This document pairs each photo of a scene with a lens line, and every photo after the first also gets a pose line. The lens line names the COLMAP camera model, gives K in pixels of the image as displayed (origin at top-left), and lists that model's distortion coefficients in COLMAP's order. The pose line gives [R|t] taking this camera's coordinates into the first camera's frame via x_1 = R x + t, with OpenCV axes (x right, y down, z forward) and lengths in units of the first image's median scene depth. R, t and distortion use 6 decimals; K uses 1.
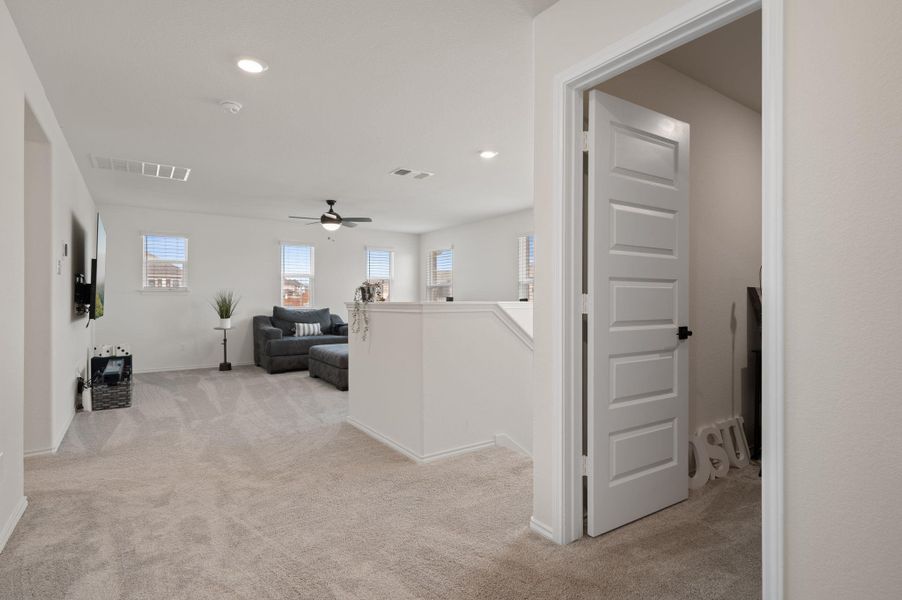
lens RADIAL K [[470.3, 0, 451.0], [0, 470.3, 300.0], [0, 0, 1]] dist [-0.000405, -0.000471]
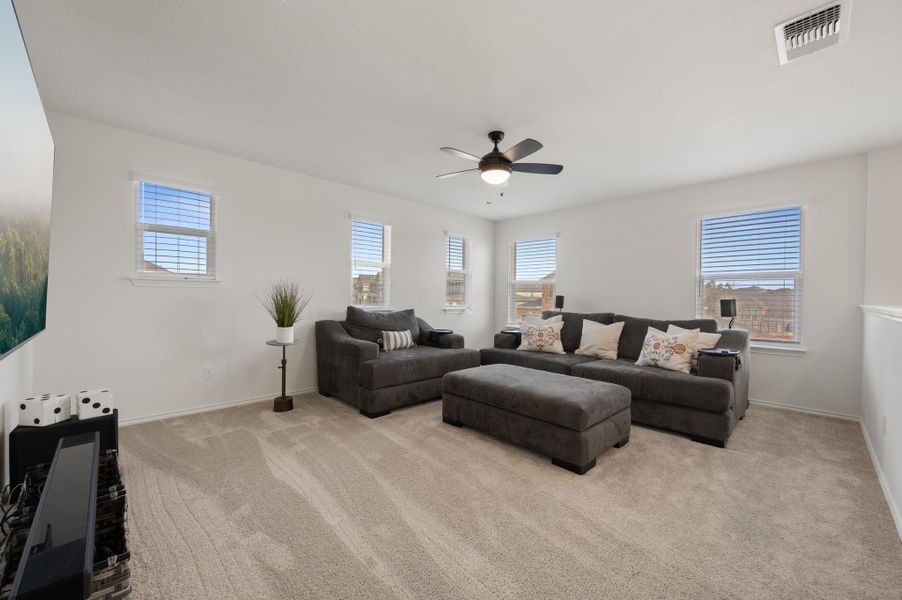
lens RADIAL K [[363.3, 0, 452.7], [0, 363.3, 299.5], [0, 0, 1]] dist [-0.002931, -0.000334]
pose [[0.984521, 0.008737, 0.175048, -0.344793], [-0.009225, 0.999955, 0.001973, 0.000677], [-0.175023, -0.003558, 0.984558, 0.487827]]
